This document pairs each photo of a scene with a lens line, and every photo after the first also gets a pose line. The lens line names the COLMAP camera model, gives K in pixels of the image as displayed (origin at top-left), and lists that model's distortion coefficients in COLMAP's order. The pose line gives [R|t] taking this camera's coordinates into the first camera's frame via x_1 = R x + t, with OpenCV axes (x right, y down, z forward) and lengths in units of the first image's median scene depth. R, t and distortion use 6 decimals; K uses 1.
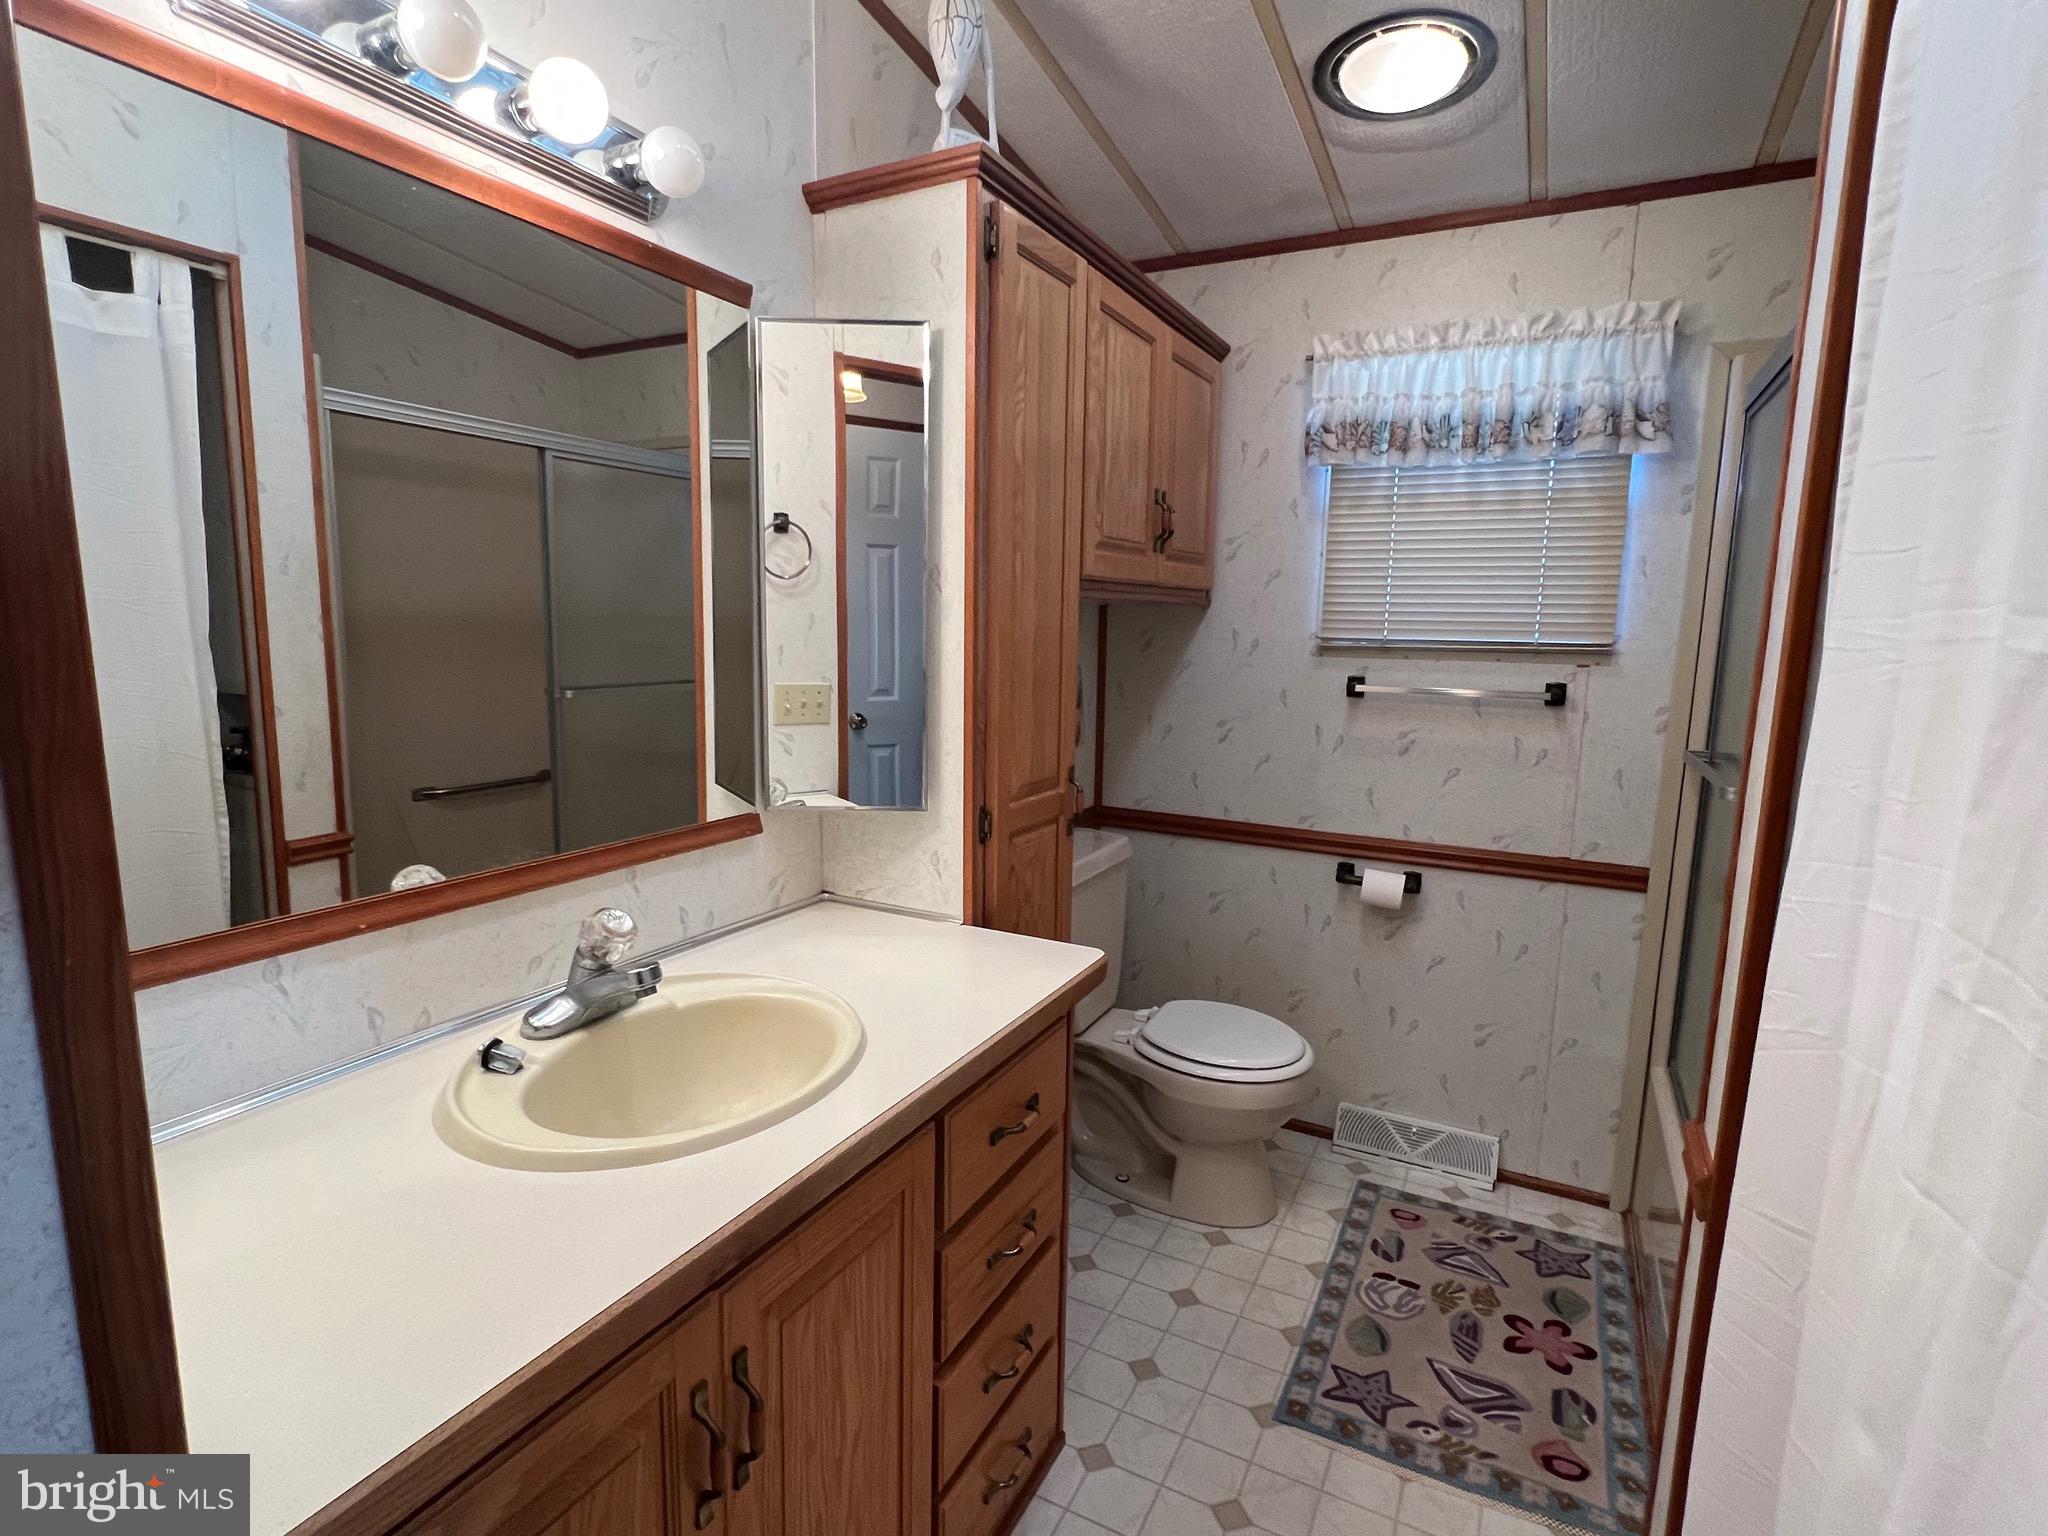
lens RADIAL K [[1013.4, 0, 1016.6], [0, 1013.4, 777.4], [0, 0, 1]] dist [-0.002576, -0.001079]
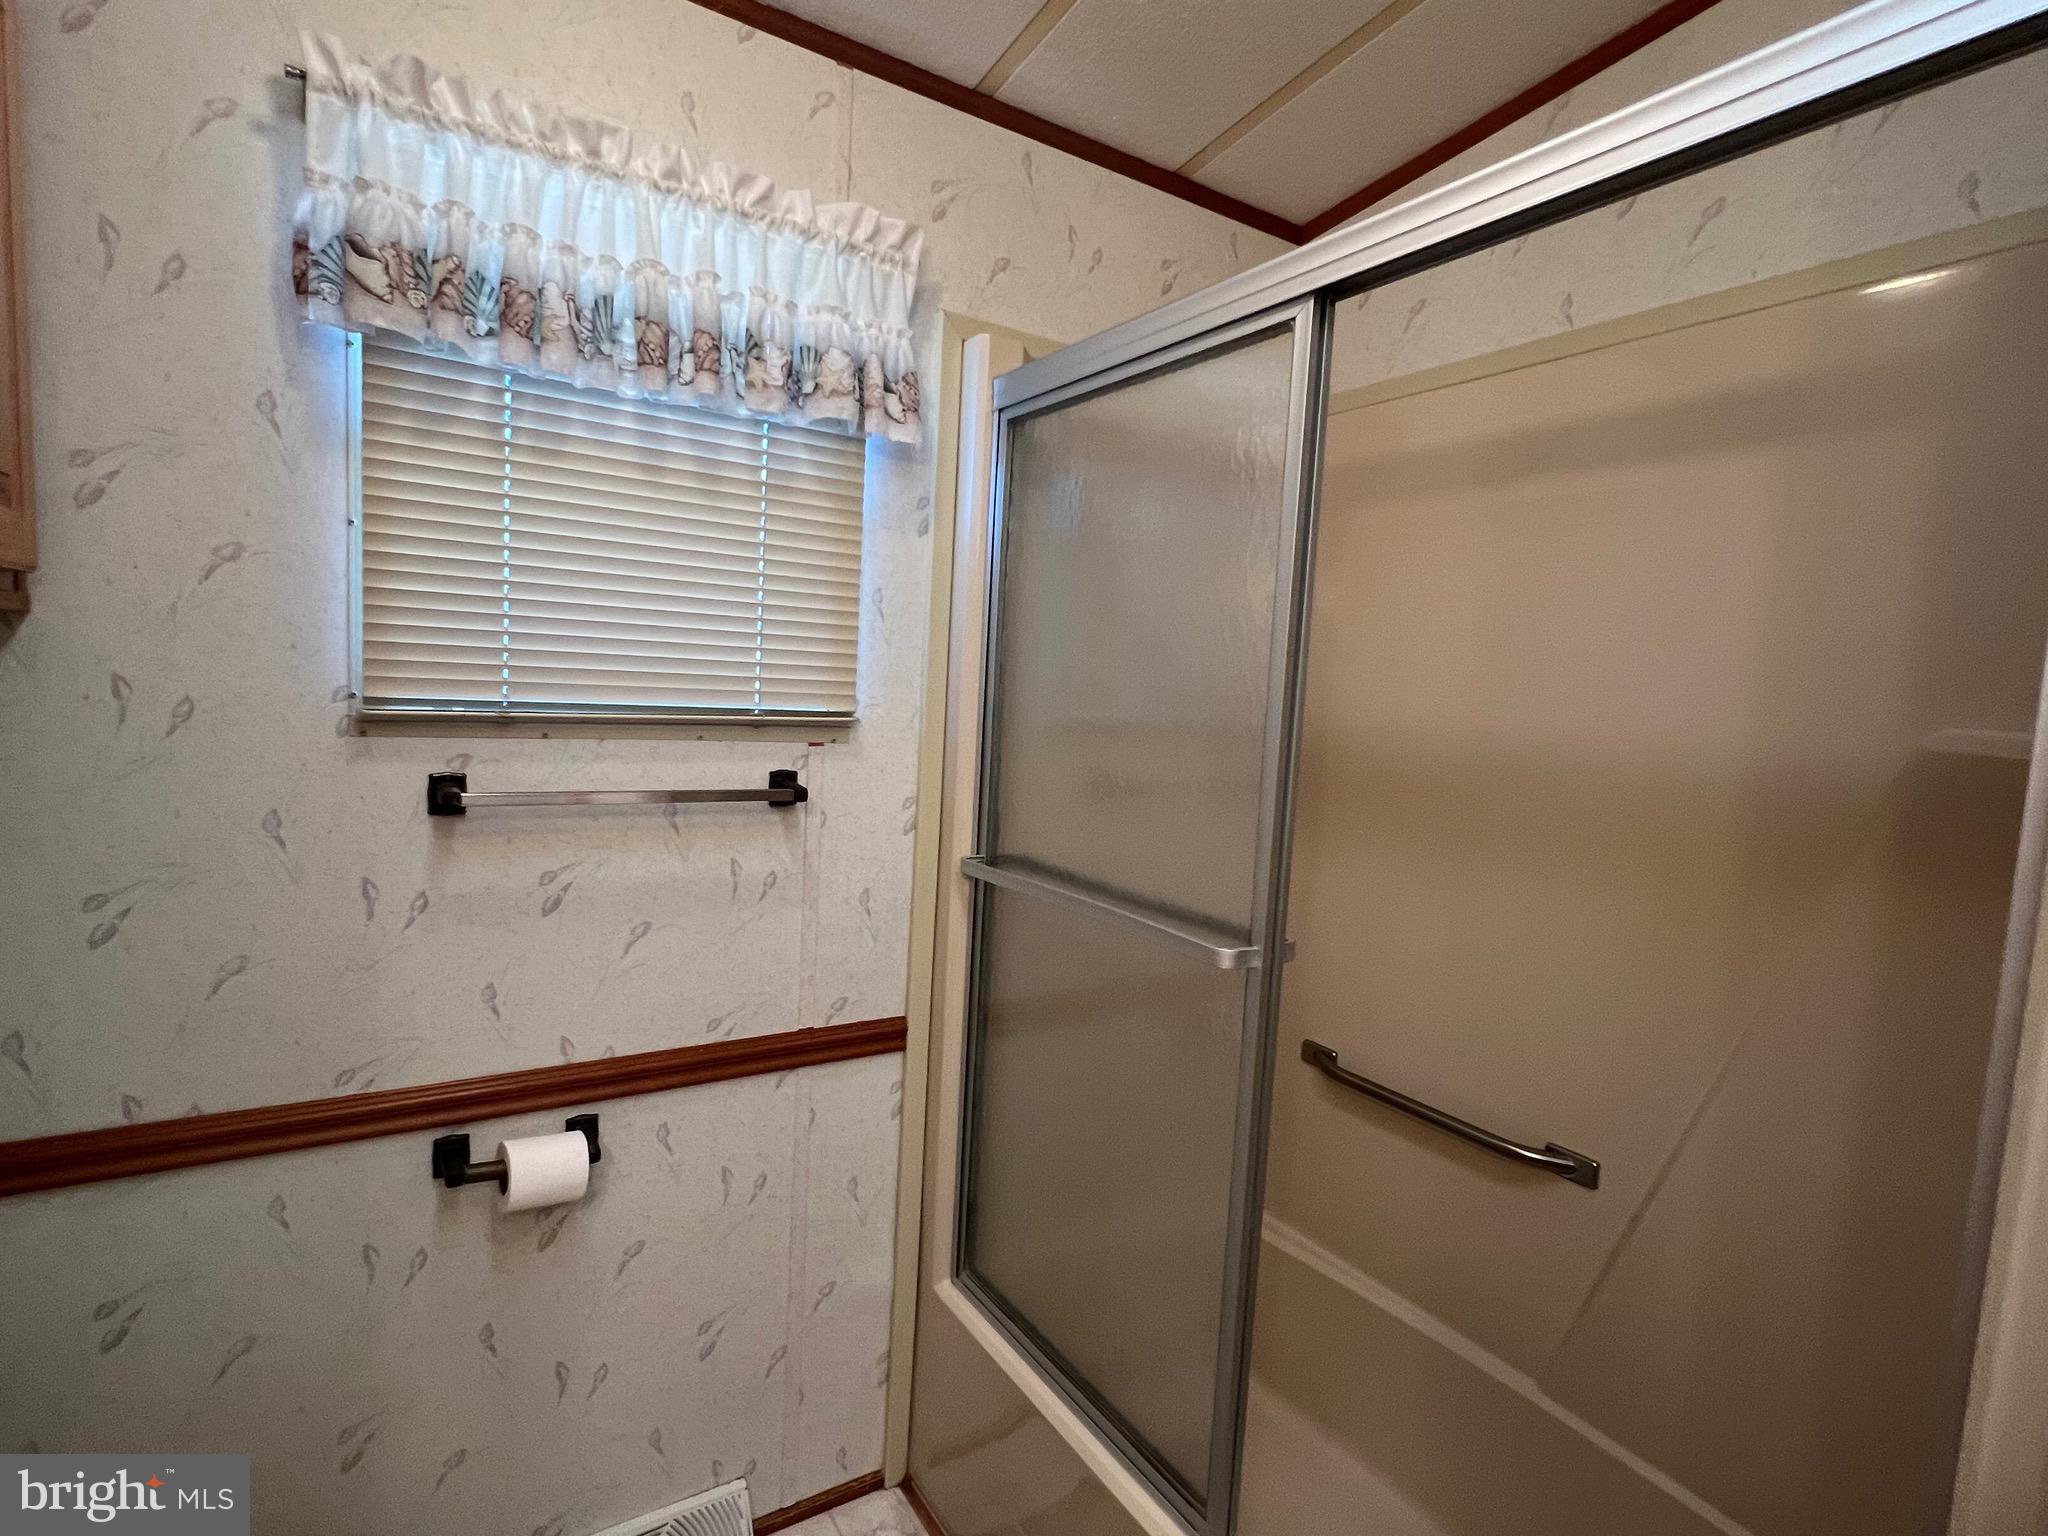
lens RADIAL K [[1013.4, 0, 1016.6], [0, 1013.4, 777.4], [0, 0, 1]] dist [-0.002576, -0.001079]
pose [[0.497987, -0.068630, 0.864465, 0.044105], [0.090848, 0.995507, 0.026699, -0.092214], [-0.862413, 0.065239, 0.501984, 0.540076]]
